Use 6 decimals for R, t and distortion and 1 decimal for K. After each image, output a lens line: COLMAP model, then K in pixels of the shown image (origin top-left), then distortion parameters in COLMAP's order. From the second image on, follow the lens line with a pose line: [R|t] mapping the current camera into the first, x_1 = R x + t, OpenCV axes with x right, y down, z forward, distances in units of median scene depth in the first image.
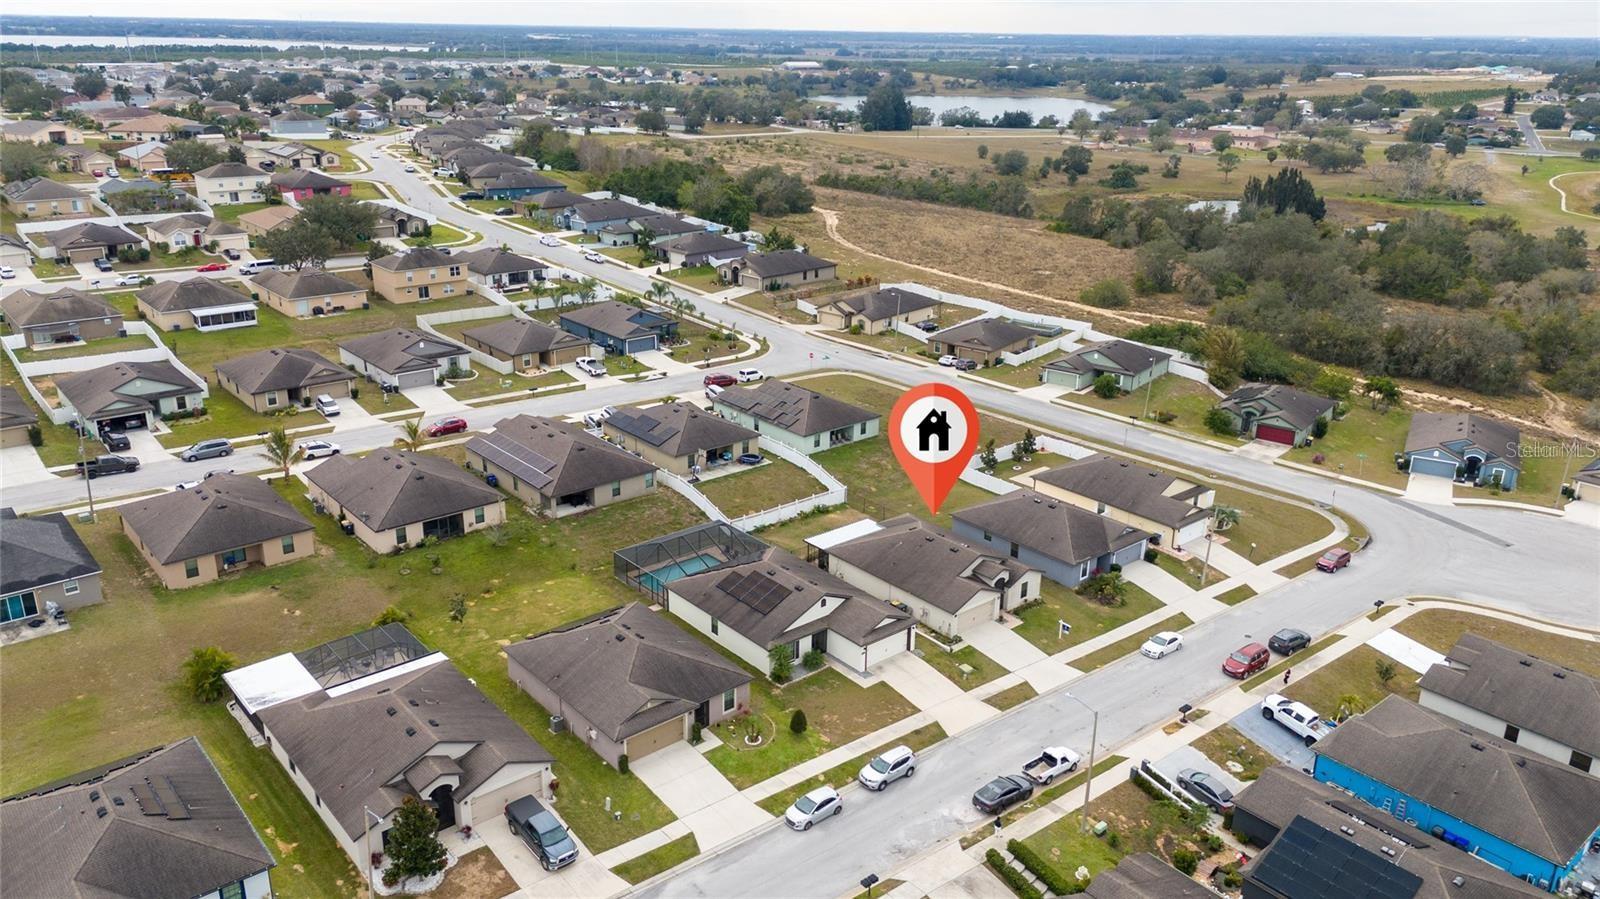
lens RADIAL K [[1170.6, 0, 800.0], [0, 1170.6, 449.5], [0, 0, 1]] dist [0.081847, -0.082779]
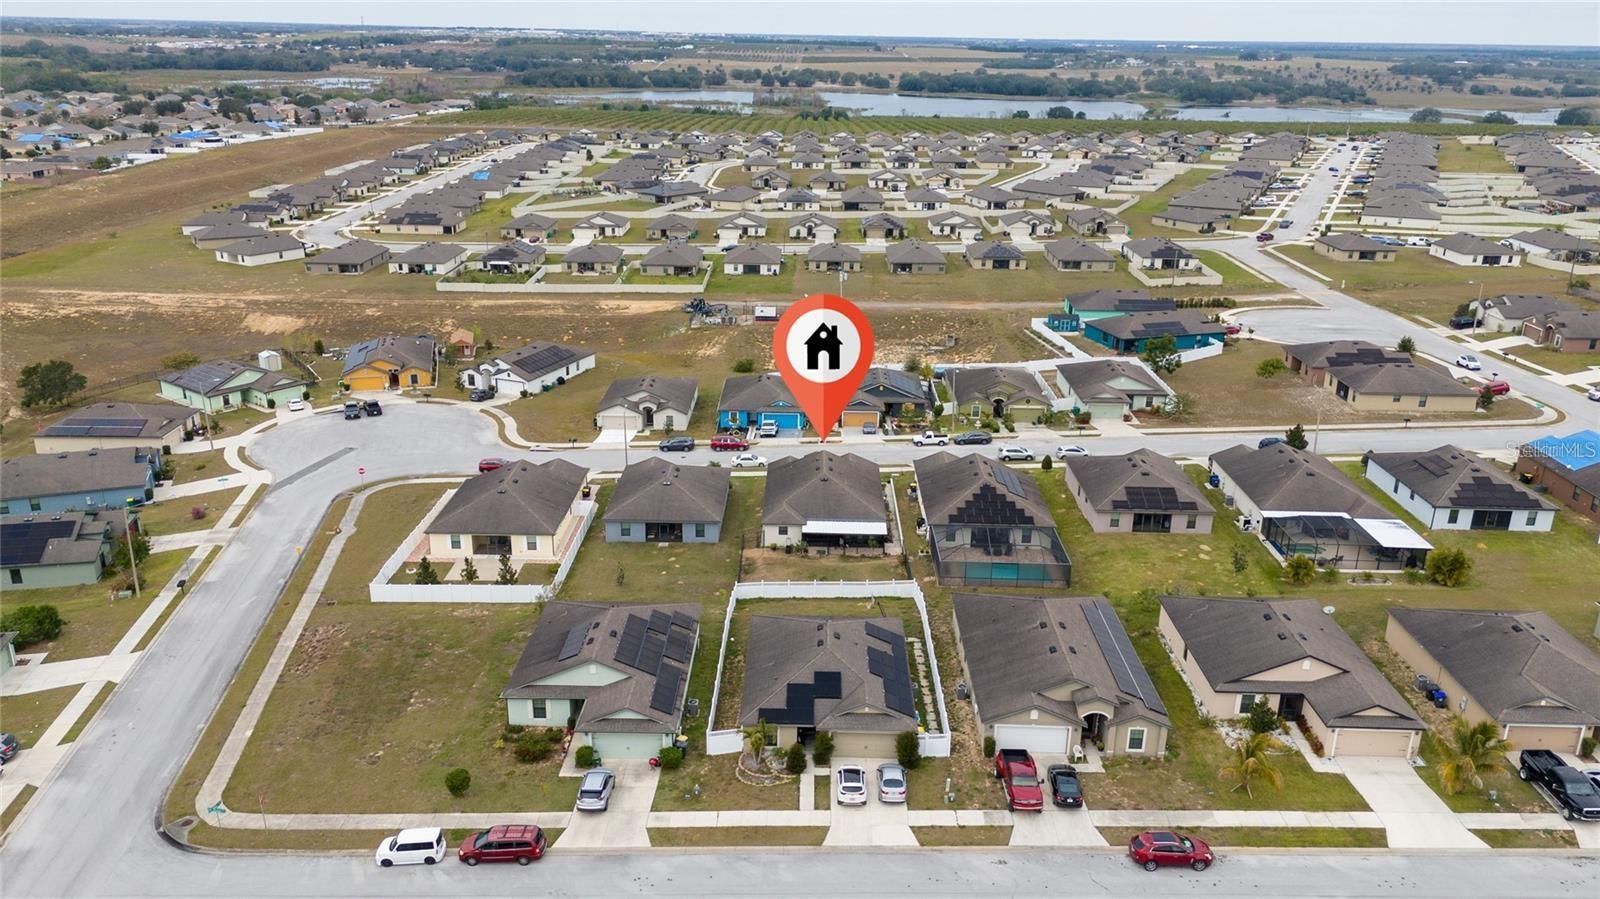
lens RADIAL K [[1170.6, 0, 800.0], [0, 1170.6, 449.5], [0, 0, 1]] dist [0.081847, -0.082779]
pose [[-0.760681, -0.250090, 0.599015, -0.368788], [0.184300, 0.801619, 0.568718, -0.404712], [-0.622413, 0.543012, -0.563685, 1.113737]]
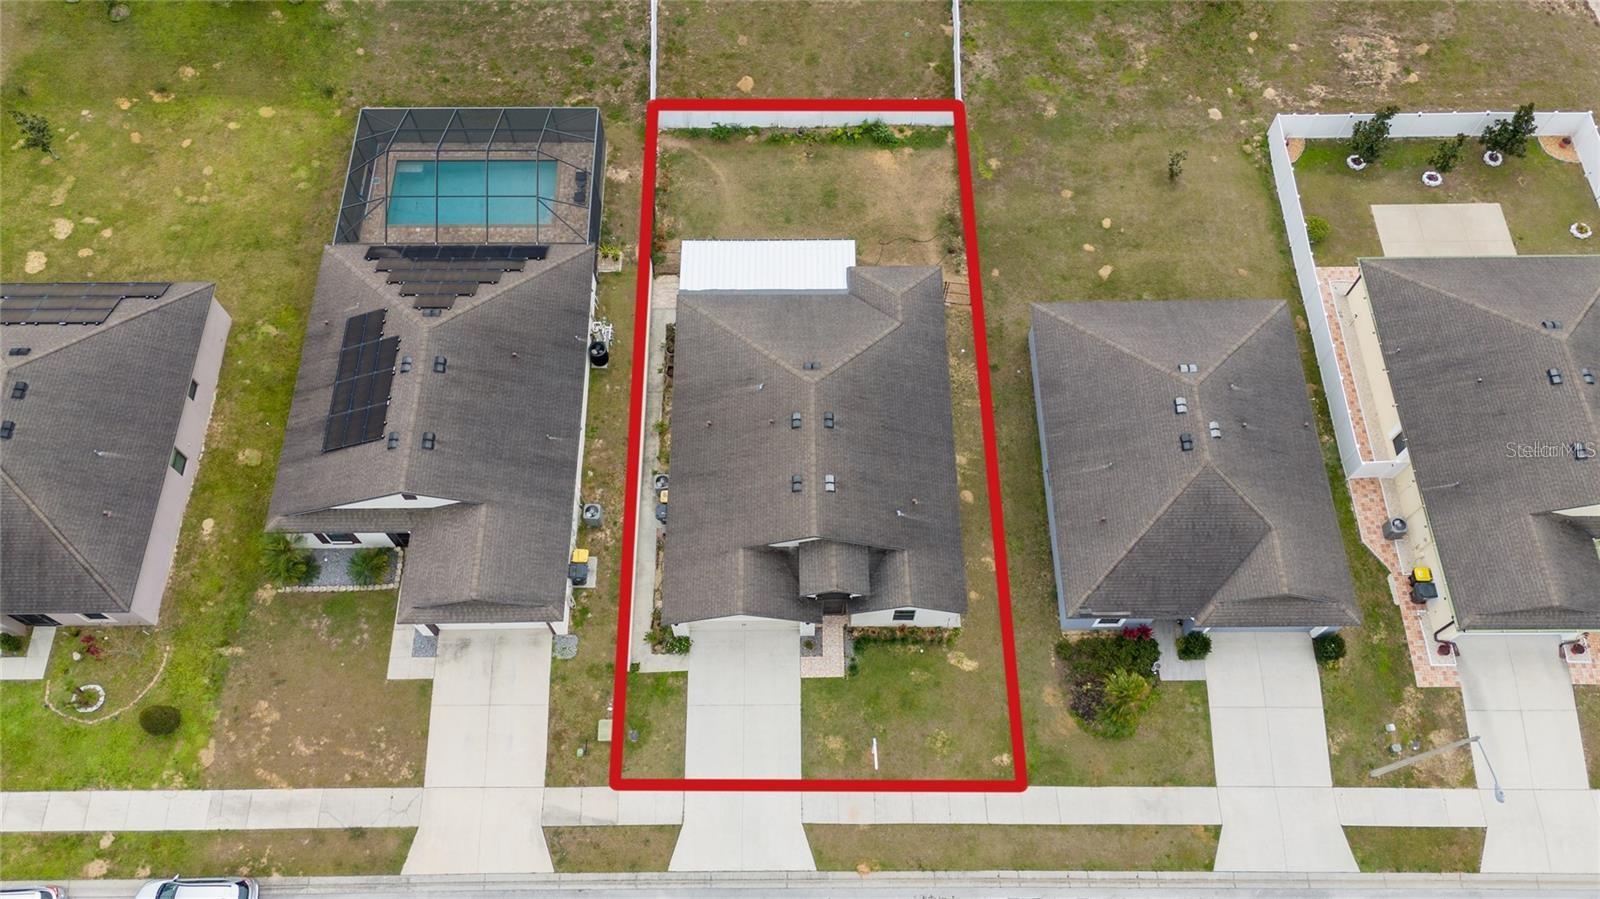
lens RADIAL K [[1170.6, 0, 800.0], [0, 1170.6, 449.5], [0, 0, 1]] dist [0.081847, -0.082779]
pose [[0.768735, 0.565203, -0.299319, 0.172878], [-0.205178, 0.661207, 0.721600, -0.168980], [0.605763, -0.493306, 0.624260, 0.470978]]
